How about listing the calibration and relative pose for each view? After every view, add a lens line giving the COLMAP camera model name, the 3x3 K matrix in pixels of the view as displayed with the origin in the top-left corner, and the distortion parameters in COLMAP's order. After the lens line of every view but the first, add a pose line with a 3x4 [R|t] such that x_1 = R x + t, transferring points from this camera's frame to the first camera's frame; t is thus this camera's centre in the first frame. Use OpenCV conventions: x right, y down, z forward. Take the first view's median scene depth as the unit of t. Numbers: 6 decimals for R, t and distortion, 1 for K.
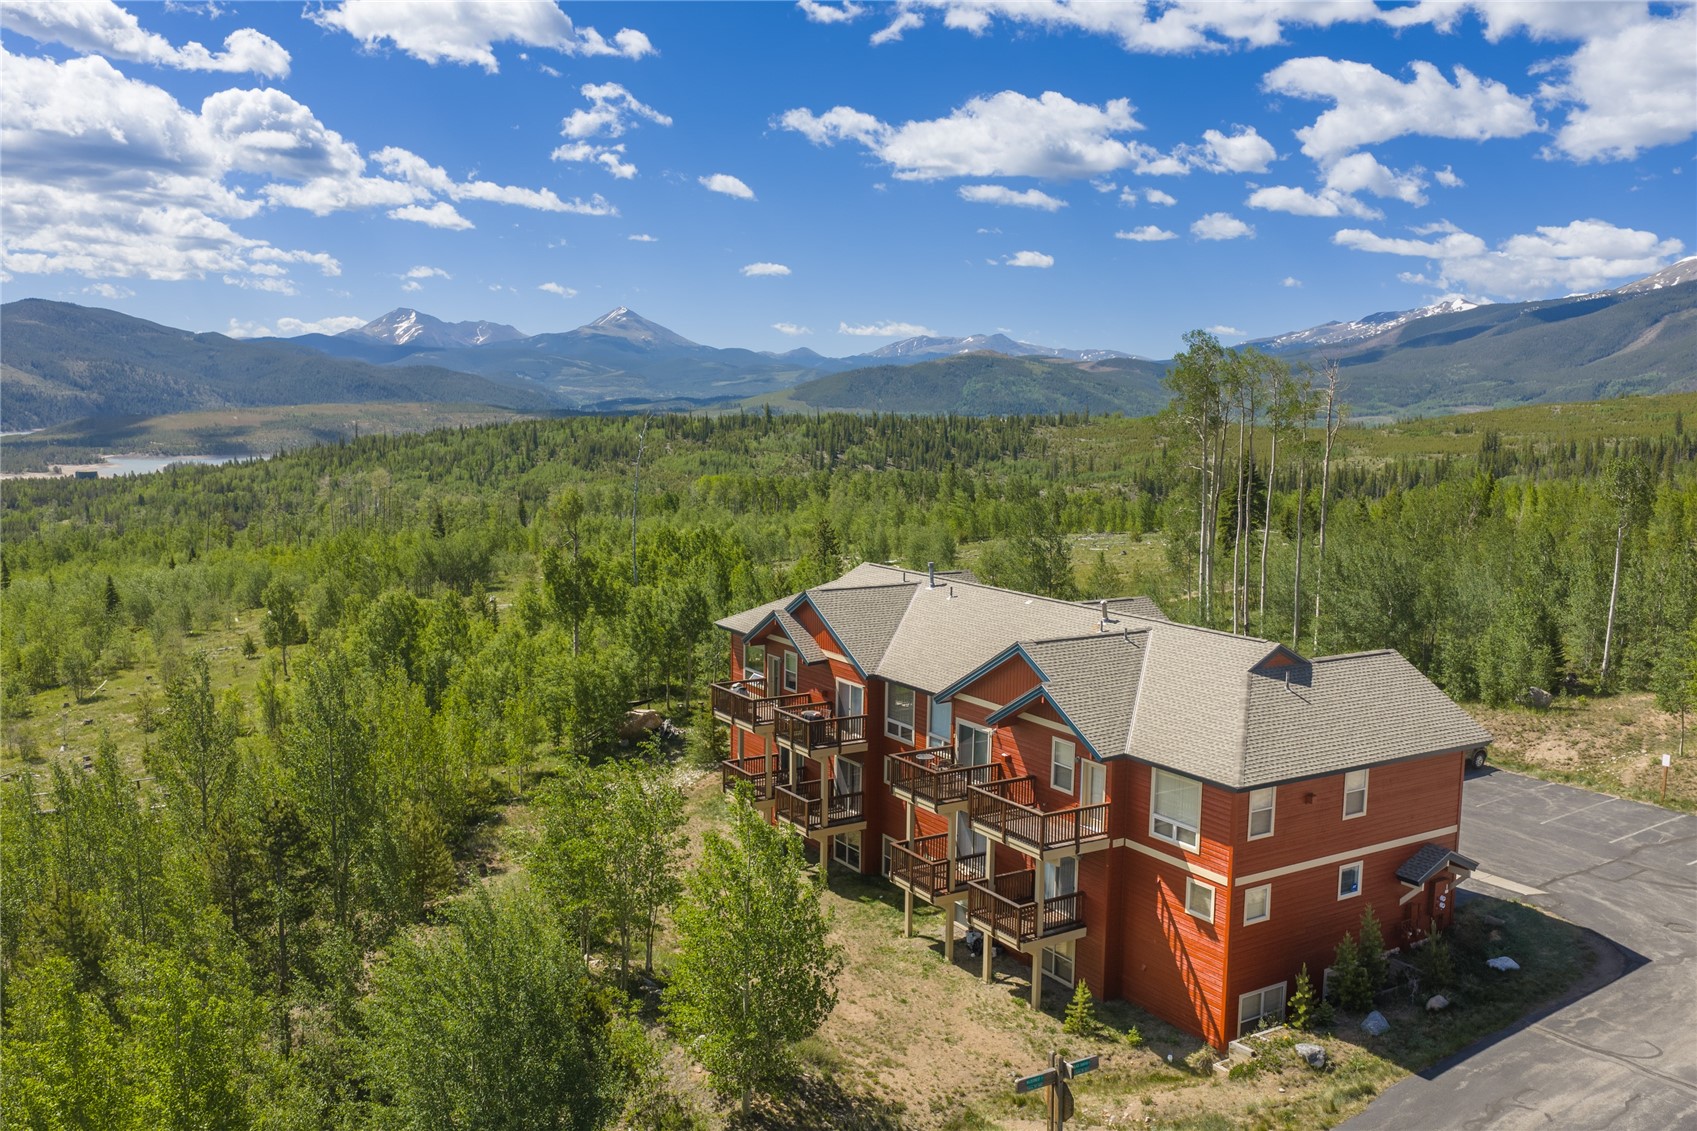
lens RADIAL K [[1409.4, 0, 846.2], [0, 1409.4, 577.8], [0, 0, 1]] dist [0.017126, -0.025407]
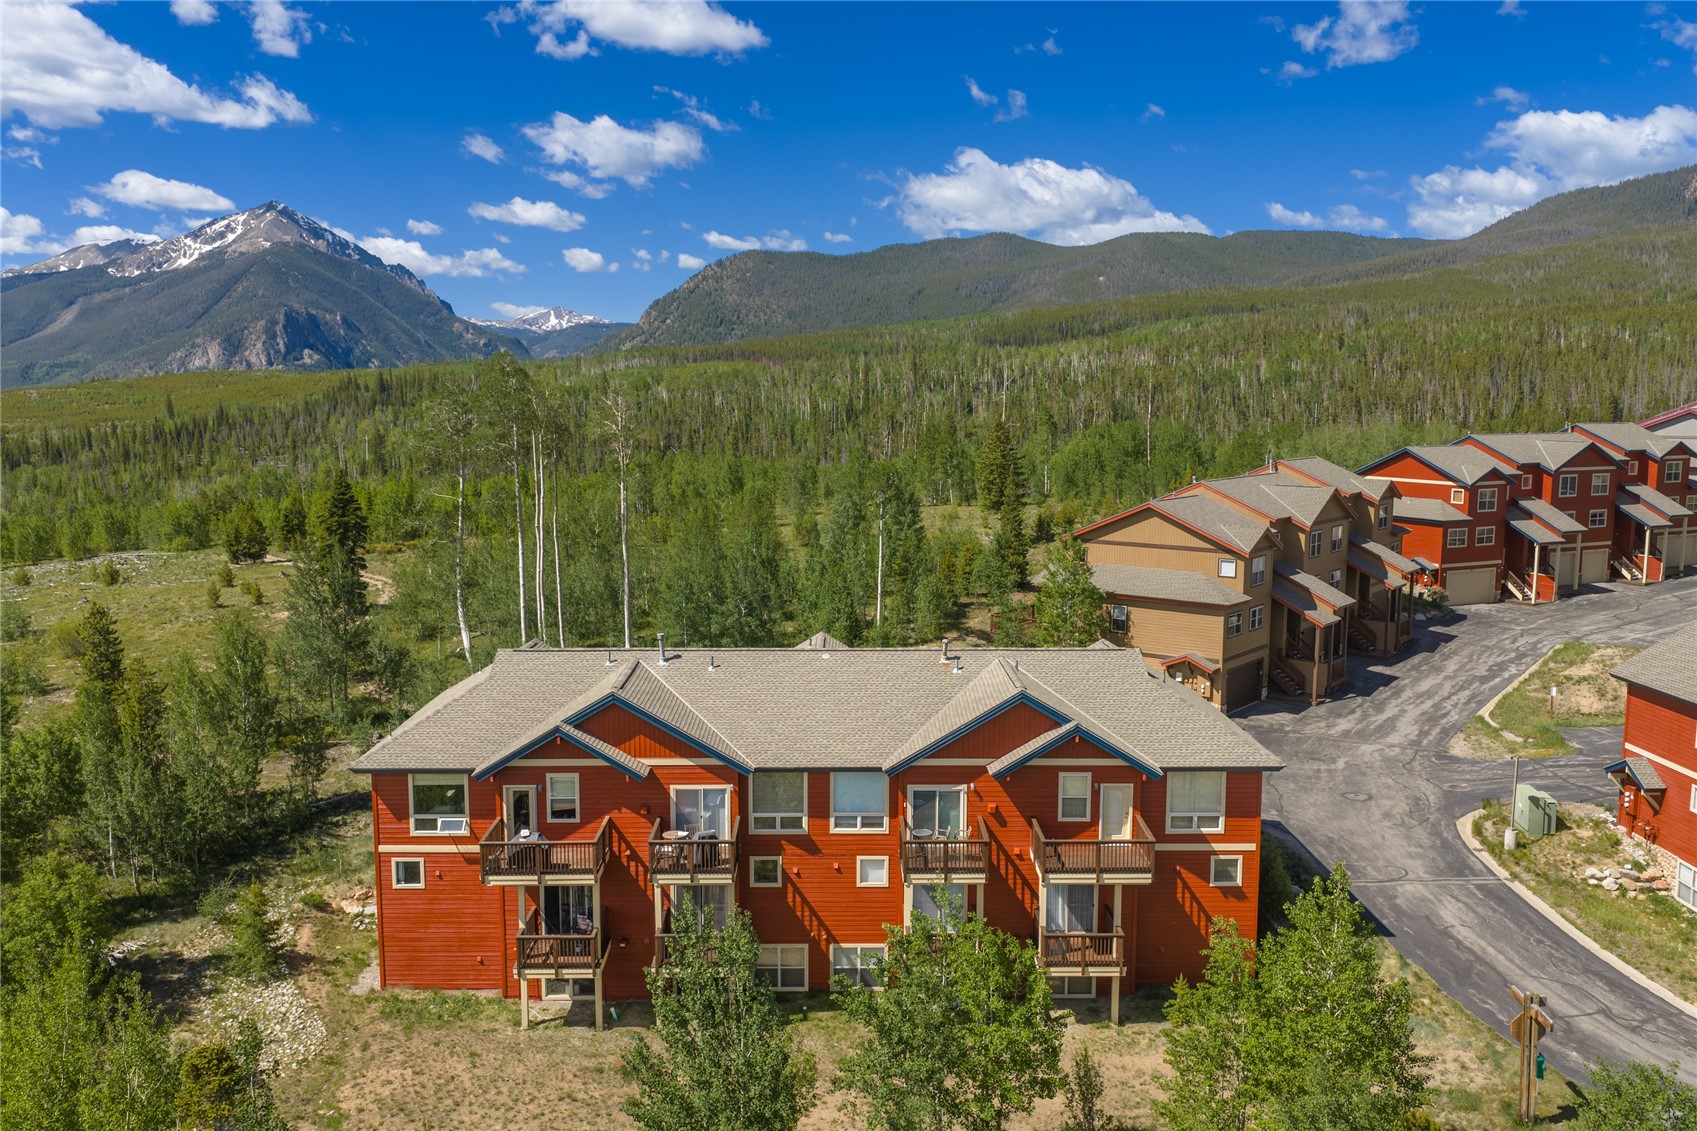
lens RADIAL K [[1409.4, 0, 853.3], [0, 1409.4, 560.8], [0, 0, 1]] dist [0.017126, -0.025407]
pose [[0.524010, -0.117645, 0.843548, -0.623400], [0.116561, 0.991001, 0.065802, -0.101898], [-0.843699, 0.063844, 0.533007, 0.434671]]
